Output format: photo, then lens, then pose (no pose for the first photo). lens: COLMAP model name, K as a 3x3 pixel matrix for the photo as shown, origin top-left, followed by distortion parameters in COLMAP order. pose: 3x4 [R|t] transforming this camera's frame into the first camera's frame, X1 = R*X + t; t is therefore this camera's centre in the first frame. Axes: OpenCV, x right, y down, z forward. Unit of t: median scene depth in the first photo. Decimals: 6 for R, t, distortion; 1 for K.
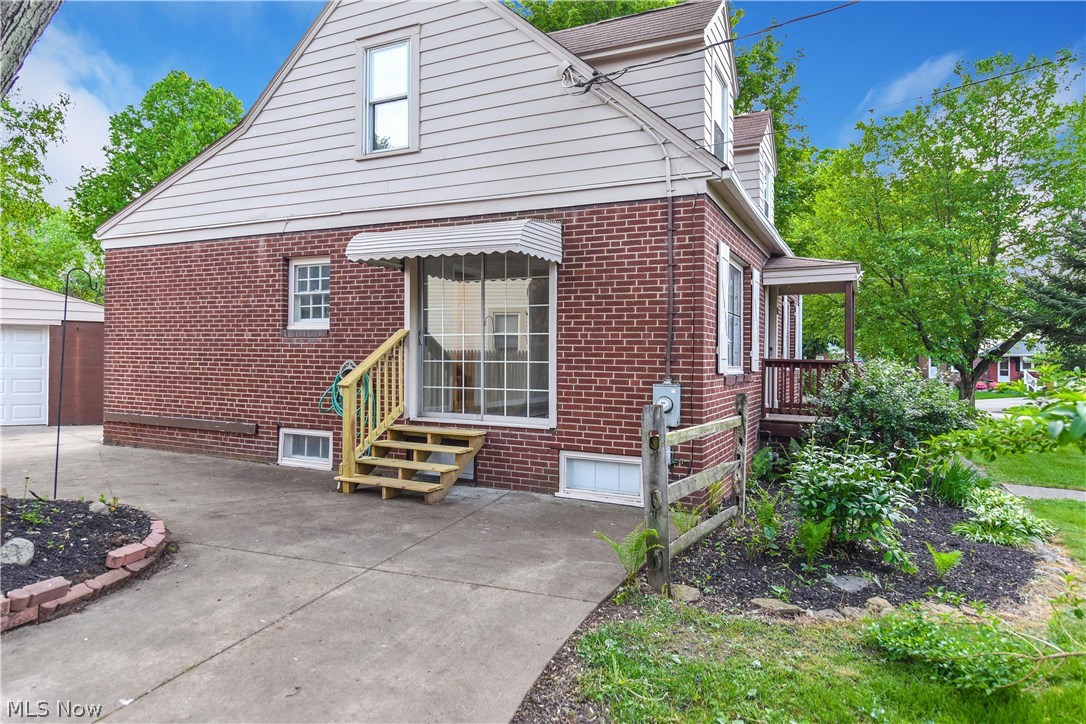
lens RADIAL K [[653.4, 0, 480.1], [0, 653.4, 344.9], [0, 0, 1]] dist [0.000658, 0.000387]
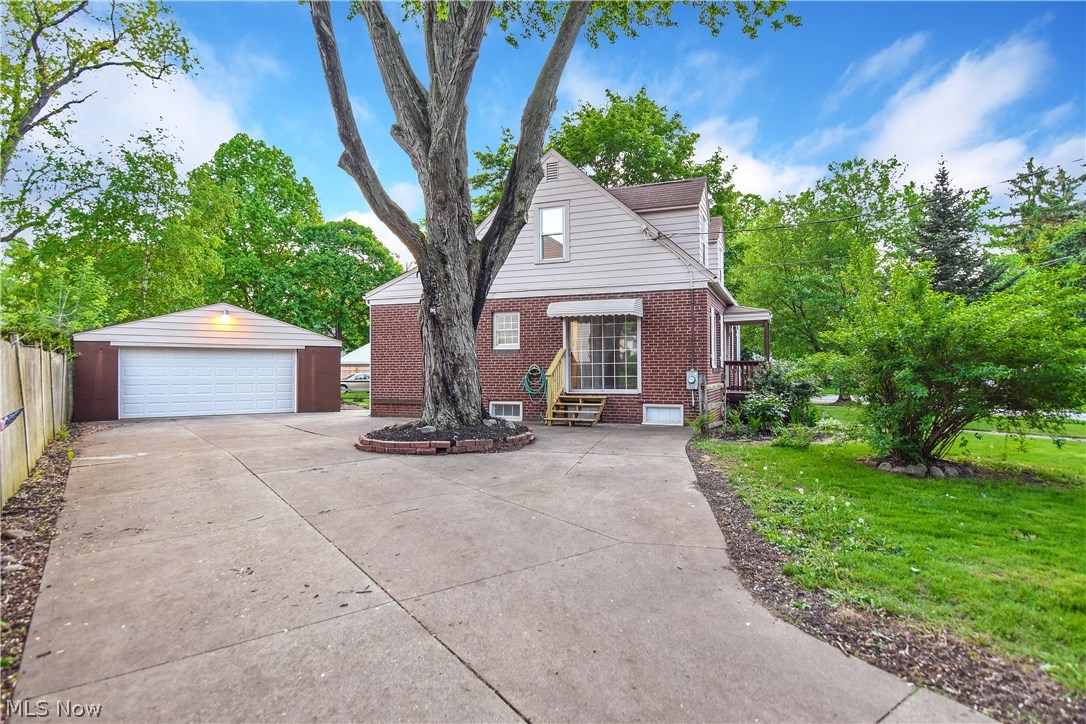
lens RADIAL K [[619.0, 0, 543.0], [0, 619.0, 362.0], [0, 0, 1]] dist [-0.001201, -0.000224]
pose [[0.986339, -0.019522, 0.163564, -0.504969], [0.018719, 0.999804, 0.006454, 0.004437], [-0.163658, -0.003304, 0.986512, -0.909464]]
